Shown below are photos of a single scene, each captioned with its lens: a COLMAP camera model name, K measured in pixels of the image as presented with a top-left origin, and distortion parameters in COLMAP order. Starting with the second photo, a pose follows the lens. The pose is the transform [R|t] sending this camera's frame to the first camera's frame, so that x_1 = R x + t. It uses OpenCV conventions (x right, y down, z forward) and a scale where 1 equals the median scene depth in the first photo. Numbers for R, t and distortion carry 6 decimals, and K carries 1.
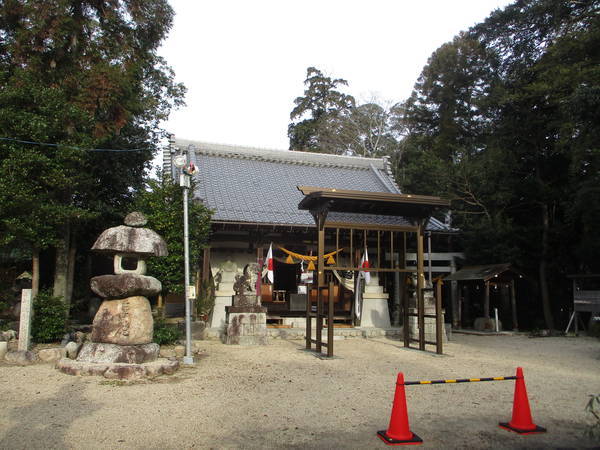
lens RADIAL K [[549.3, 0, 304.2], [0, 549.3, 223.6], [0, 0, 1]] dist [-0.001092, 0.000000]
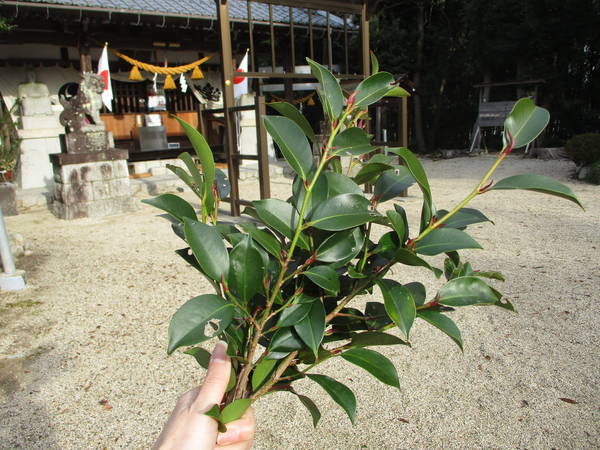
lens RADIAL K [[504.2, 0, 298.6], [0, 504.2, 230.7], [0, 0, 1]] dist [-0.020039, -0.015336]
pose [[0.925753, -0.135809, 0.352898, -0.084158], [0.012945, 0.944111, 0.329374, 0.049026], [-0.377907, -0.300351, 0.875772, 0.359922]]
